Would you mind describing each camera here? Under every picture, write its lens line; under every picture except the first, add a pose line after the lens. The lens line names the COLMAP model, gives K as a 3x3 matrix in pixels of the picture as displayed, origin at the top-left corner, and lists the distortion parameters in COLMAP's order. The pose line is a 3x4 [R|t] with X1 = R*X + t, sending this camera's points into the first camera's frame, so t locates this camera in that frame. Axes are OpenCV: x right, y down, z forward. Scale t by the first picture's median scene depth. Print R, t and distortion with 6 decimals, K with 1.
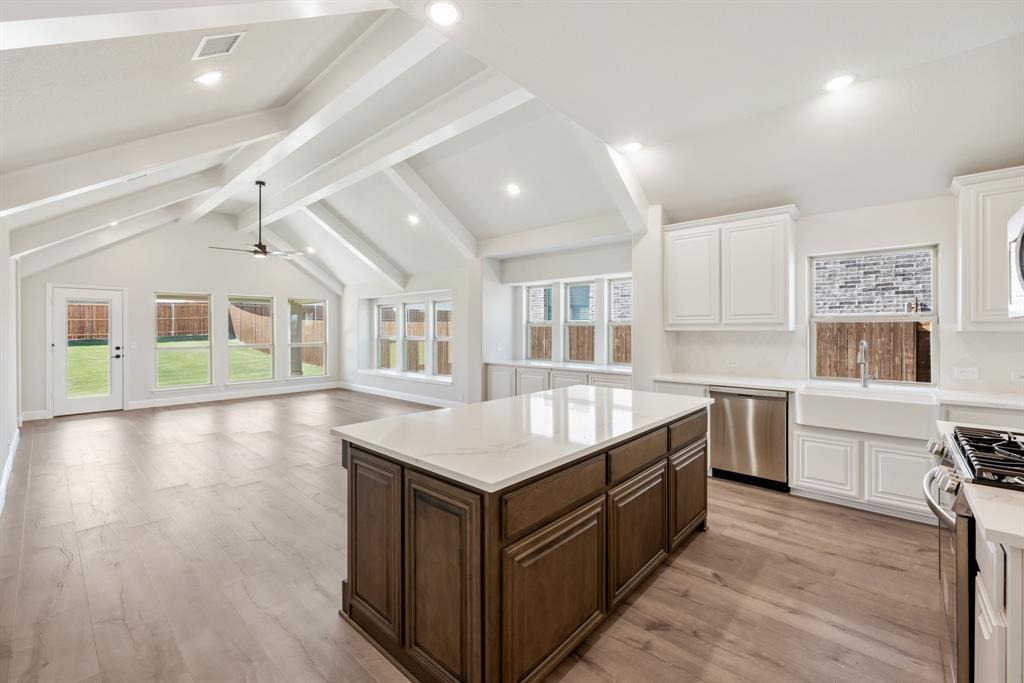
lens RADIAL K [[424.6, 0, 514.5], [0, 424.6, 331.5], [0, 0, 1]] dist [-0.000643, -0.000043]
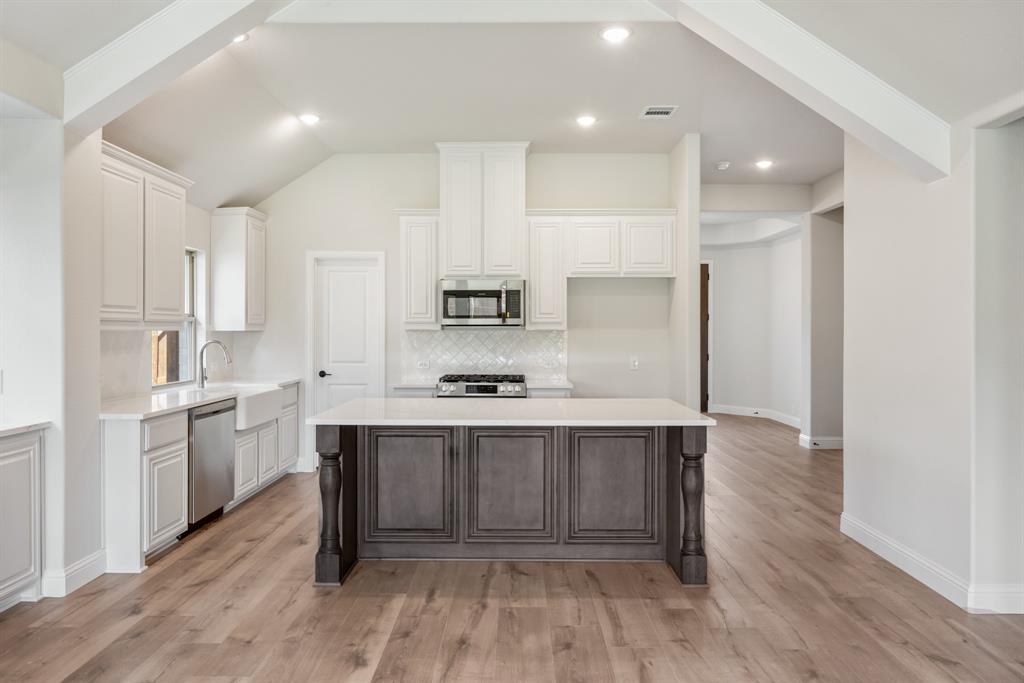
lens RADIAL K [[658.5, 0, 511.5], [0, 658.5, 327.6], [0, 0, 1]] dist [0.001040, -0.001242]
pose [[-0.665841, 0.003607, 0.746085, -0.380271], [0.003001, 0.999993, -0.002156, -0.001749], [-0.746088, 0.000804, -0.665847, 0.710145]]
